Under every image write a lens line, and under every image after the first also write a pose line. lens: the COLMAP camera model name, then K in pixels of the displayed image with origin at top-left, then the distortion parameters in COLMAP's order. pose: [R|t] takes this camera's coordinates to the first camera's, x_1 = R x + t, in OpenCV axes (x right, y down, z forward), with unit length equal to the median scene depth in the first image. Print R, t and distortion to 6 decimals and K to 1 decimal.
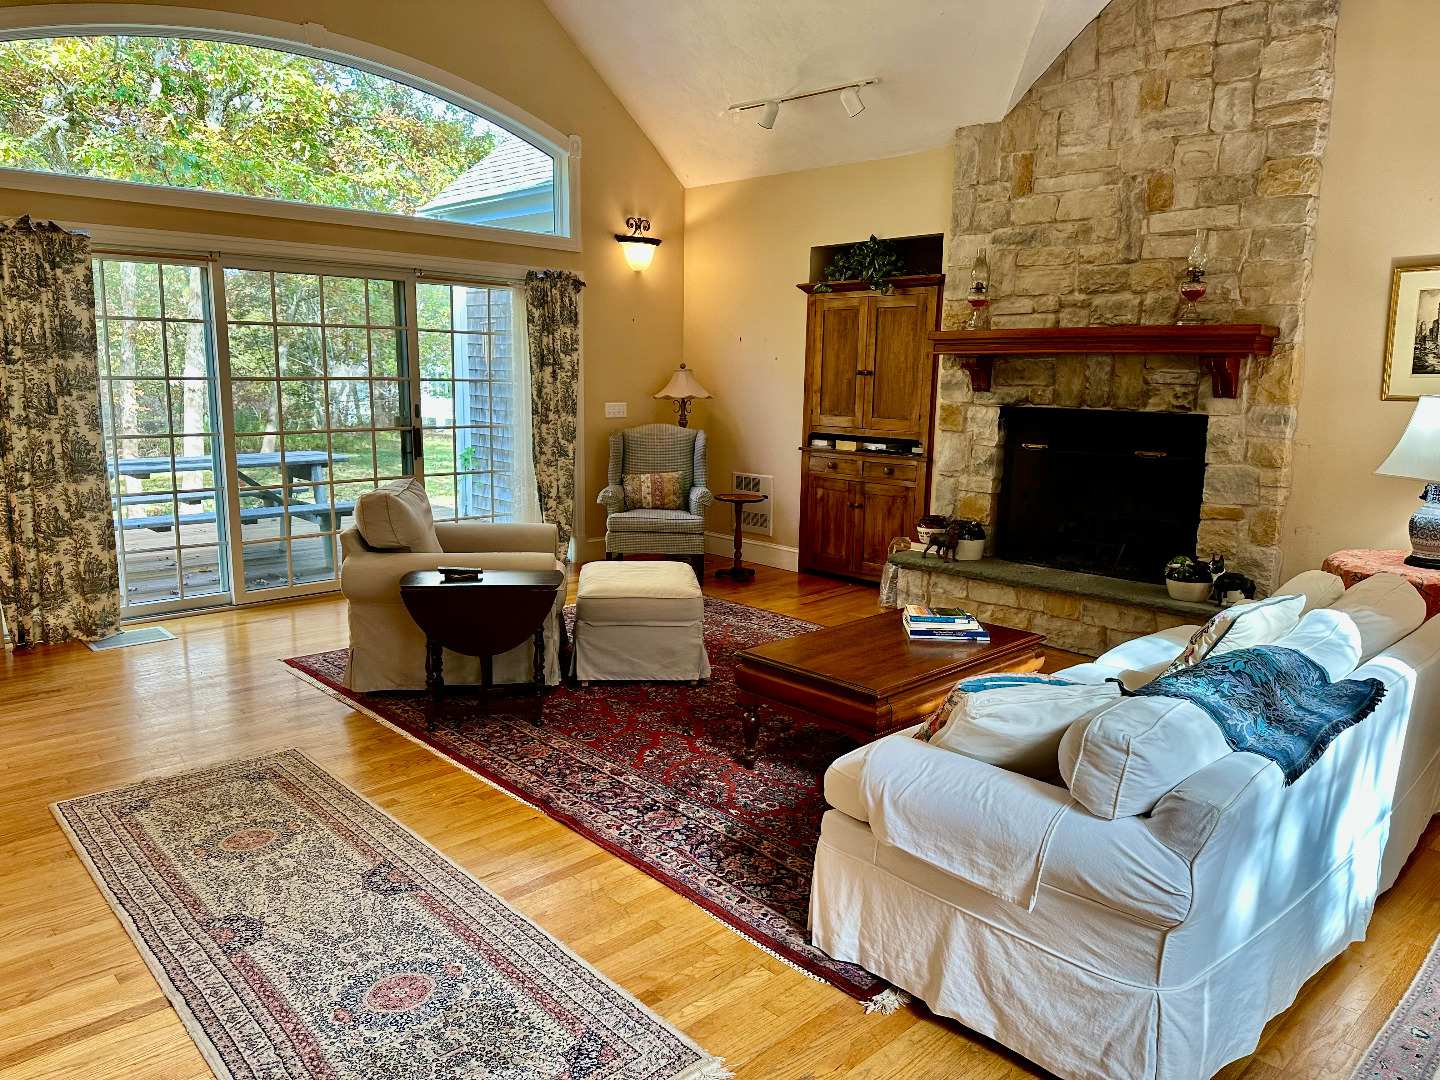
lens RADIAL K [[1015.8, 0, 692.9], [0, 1015.8, 520.8], [0, 0, 1]] dist [0.063546, -0.069103]
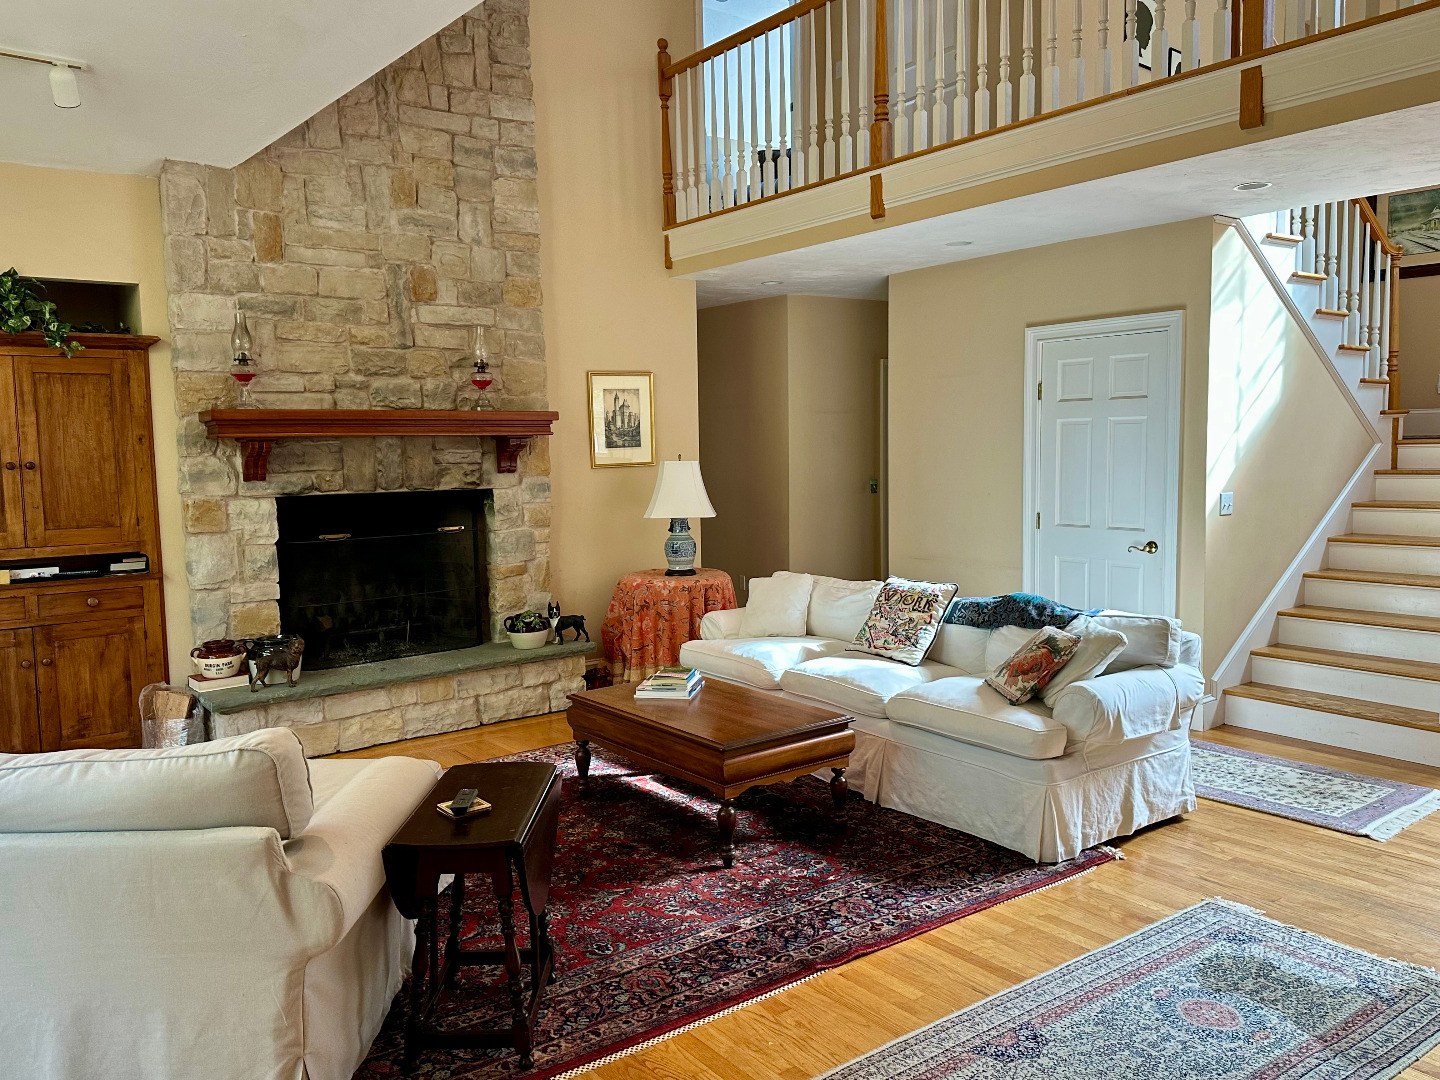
lens RADIAL K [[1141.6, 0, 711.9], [0, 1141.6, 531.1], [0, 0, 1]] dist [0.039116, -0.027507]
pose [[0.091174, -0.095391, 0.991256, -0.711700], [0.167039, 0.982763, 0.079210, -0.112793], [-0.981726, 0.158357, 0.105536, 0.616810]]
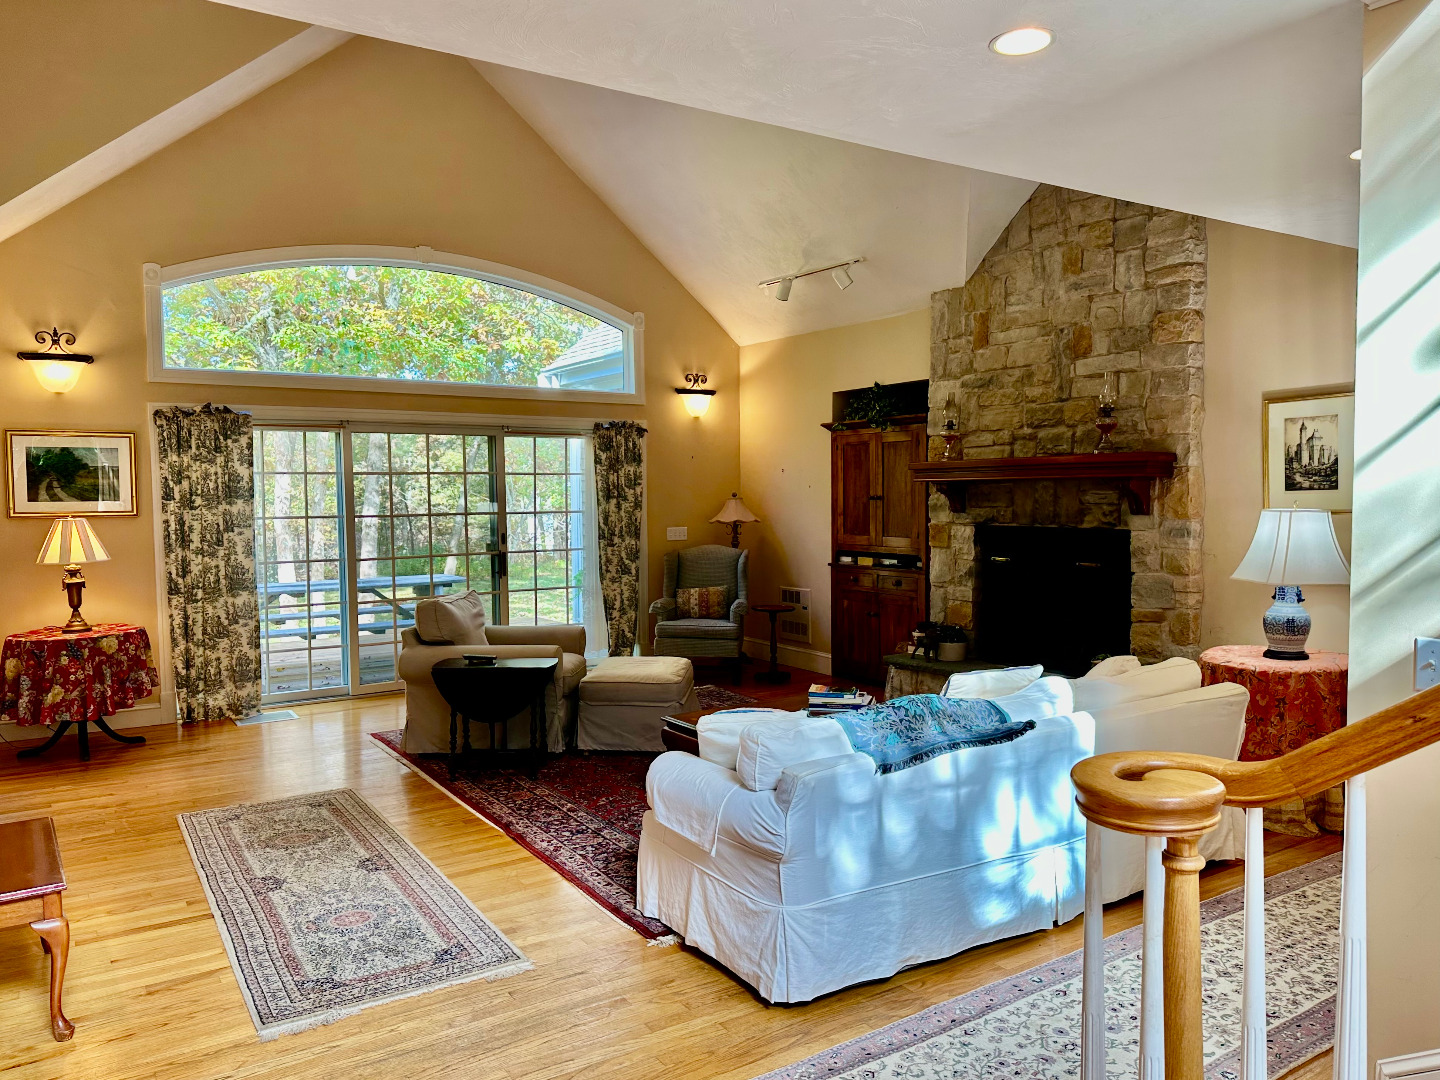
lens RADIAL K [[1015.8, 0, 685.2], [0, 1015.8, 536.8], [0, 0, 1]] dist [0.063546, -0.069103]
pose [[0.983762, -0.018215, -0.178553, 0.211895], [-0.001178, 0.994160, -0.107909, 0.028026], [0.179476, 0.106367, 0.977995, -0.198928]]
